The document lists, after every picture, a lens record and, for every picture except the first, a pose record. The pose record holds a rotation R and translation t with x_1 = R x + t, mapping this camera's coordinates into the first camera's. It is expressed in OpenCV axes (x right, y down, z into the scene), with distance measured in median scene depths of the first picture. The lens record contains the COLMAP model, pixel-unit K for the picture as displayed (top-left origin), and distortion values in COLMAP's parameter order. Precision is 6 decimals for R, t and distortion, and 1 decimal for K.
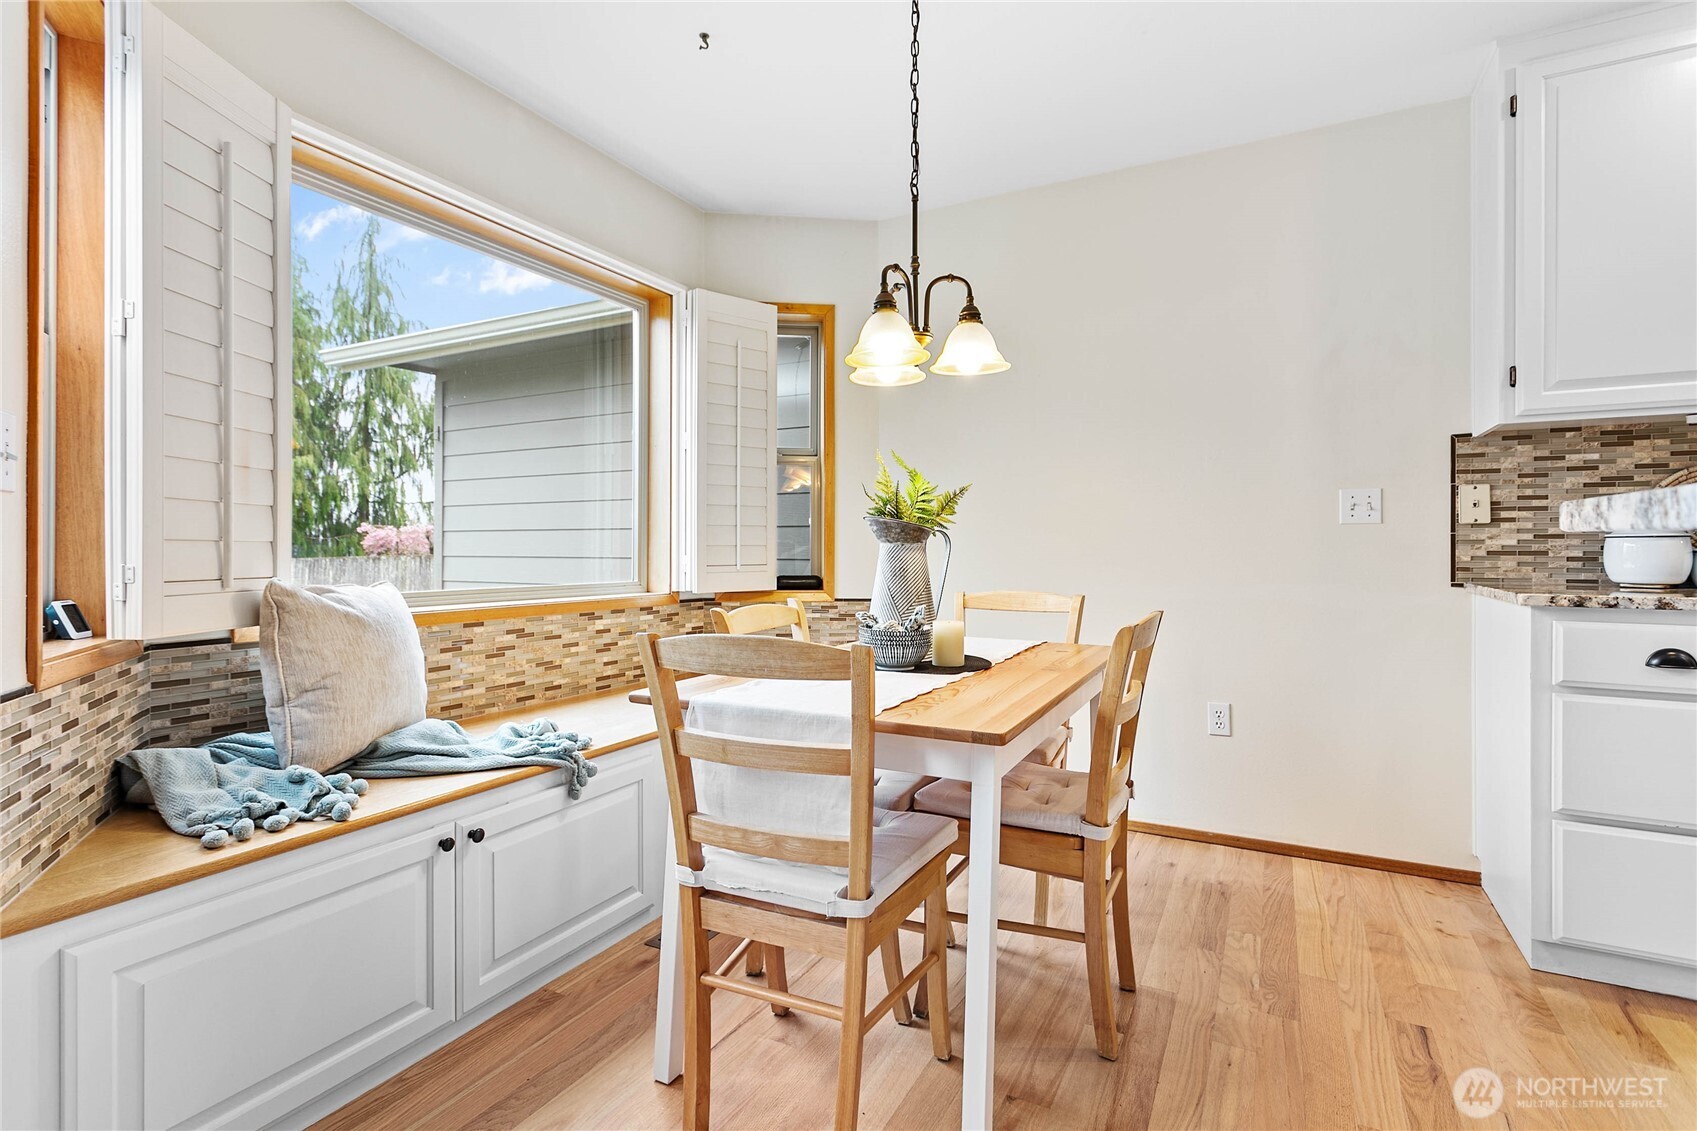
lens RADIAL K [[809.4, 0, 846.8], [0, 809.4, 546.3], [0, 0, 1]] dist [0.004259, -0.001132]
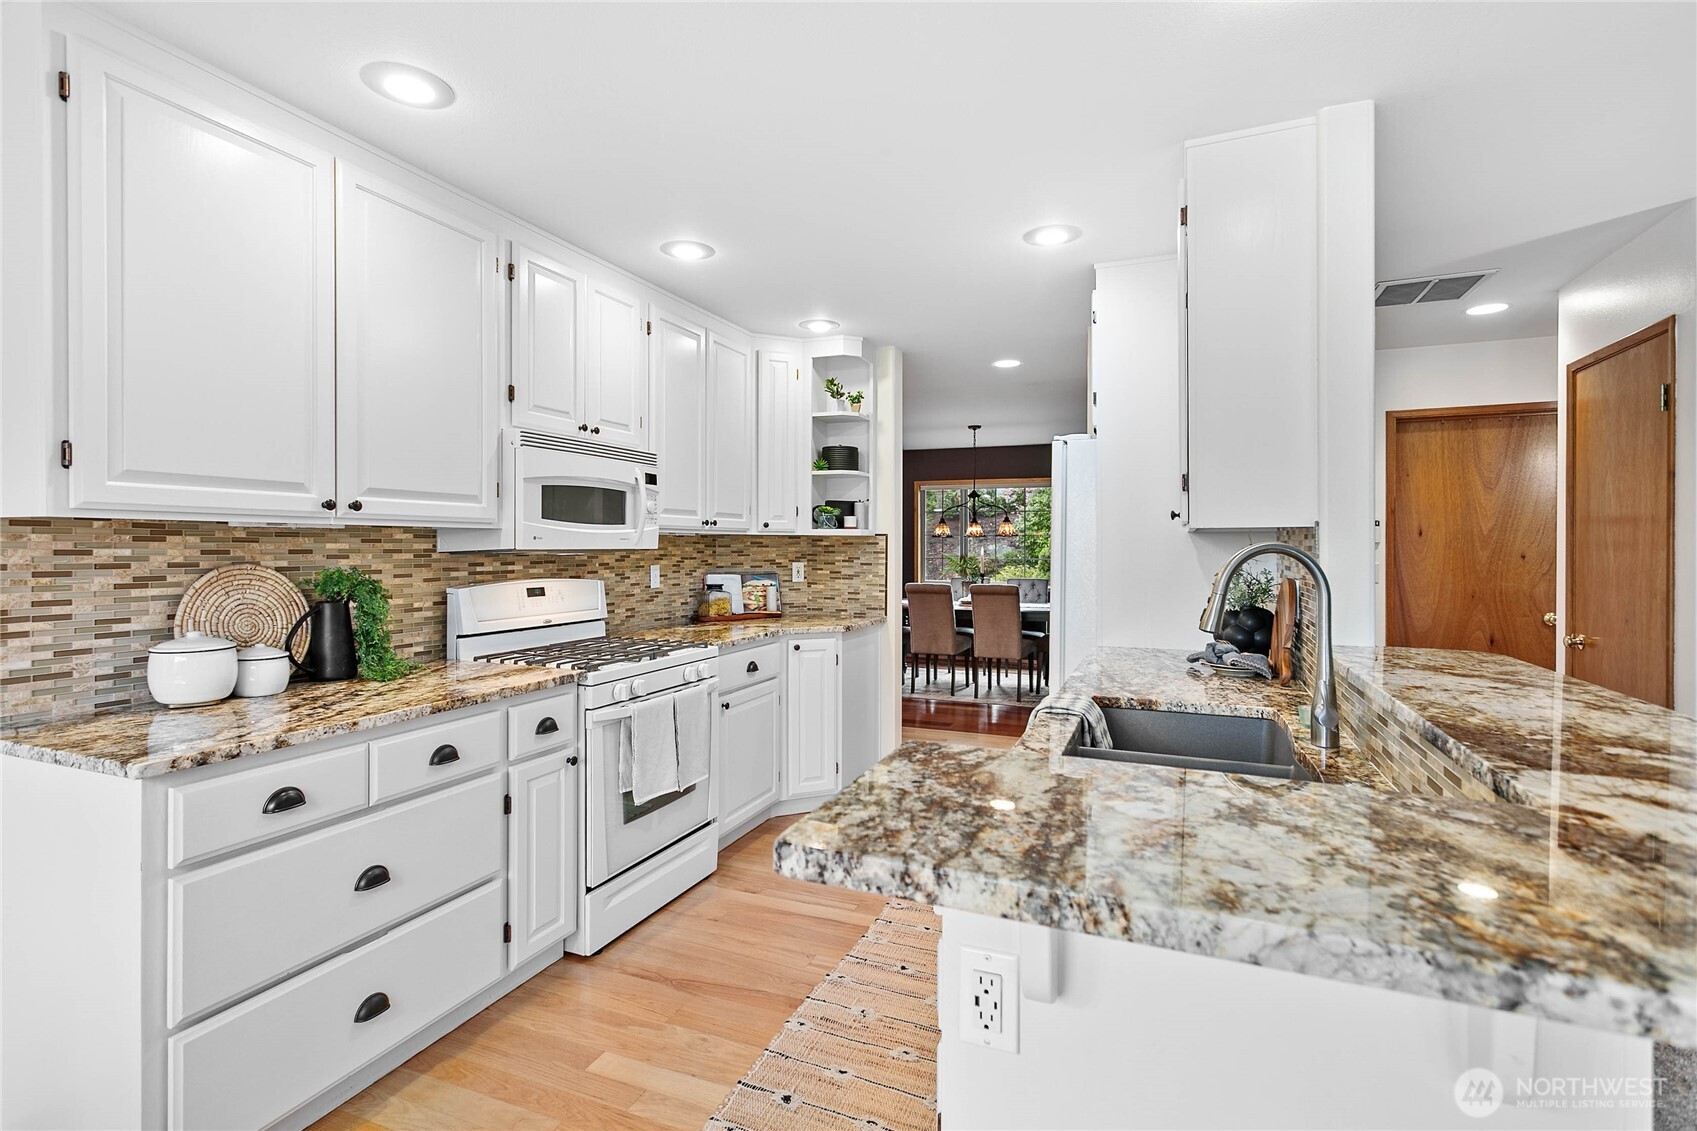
lens RADIAL K [[809.4, 0, 848.9], [0, 809.4, 552.7], [0, 0, 1]] dist [0.004259, -0.001132]
pose [[-0.100207, -0.009009, 0.994926, 0.011811], [-0.005866, 0.999947, 0.008463, -0.118991], [-0.994949, -0.004988, -0.100254, 0.332867]]
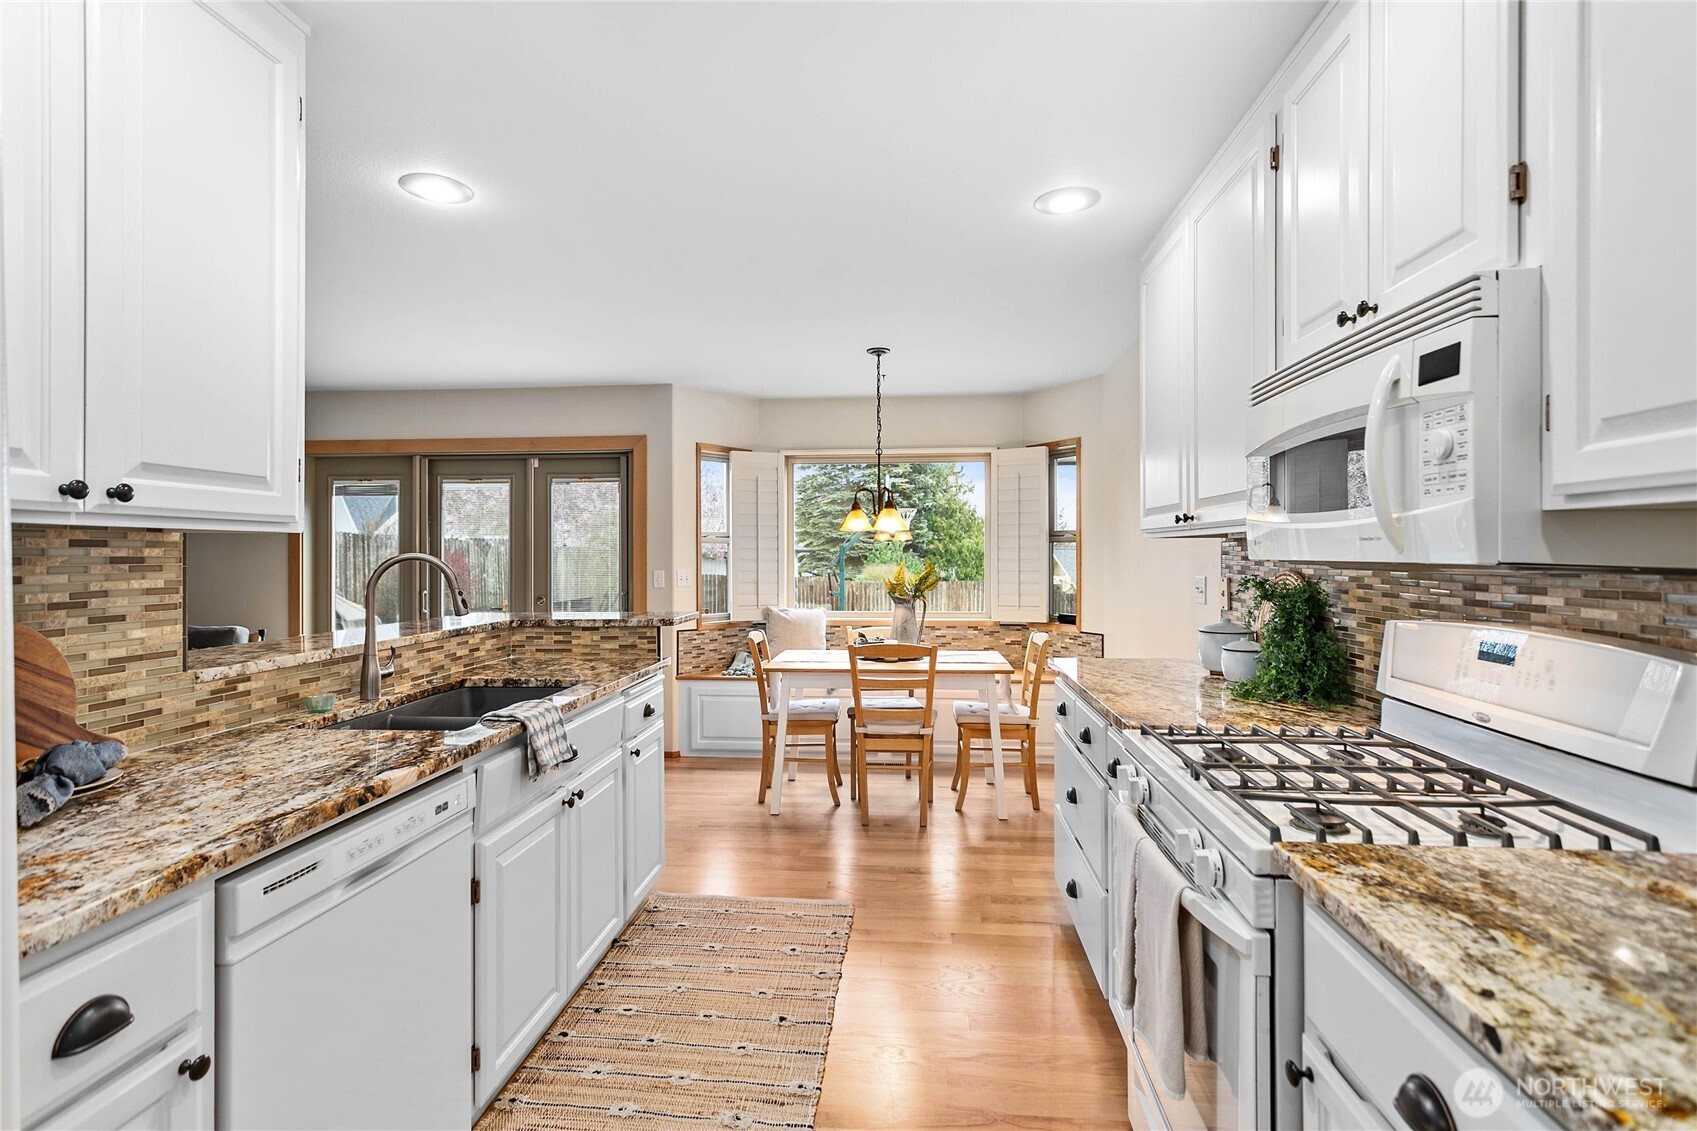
lens RADIAL K [[809.4, 0, 845.2], [0, 809.4, 556.7], [0, 0, 1]] dist [0.004259, -0.001132]
pose [[0.382976, 0.002311, -0.923756, 1.711985], [0.006858, 0.999962, 0.005345, -0.121035], [0.923733, -0.008382, 0.382945, 0.021242]]
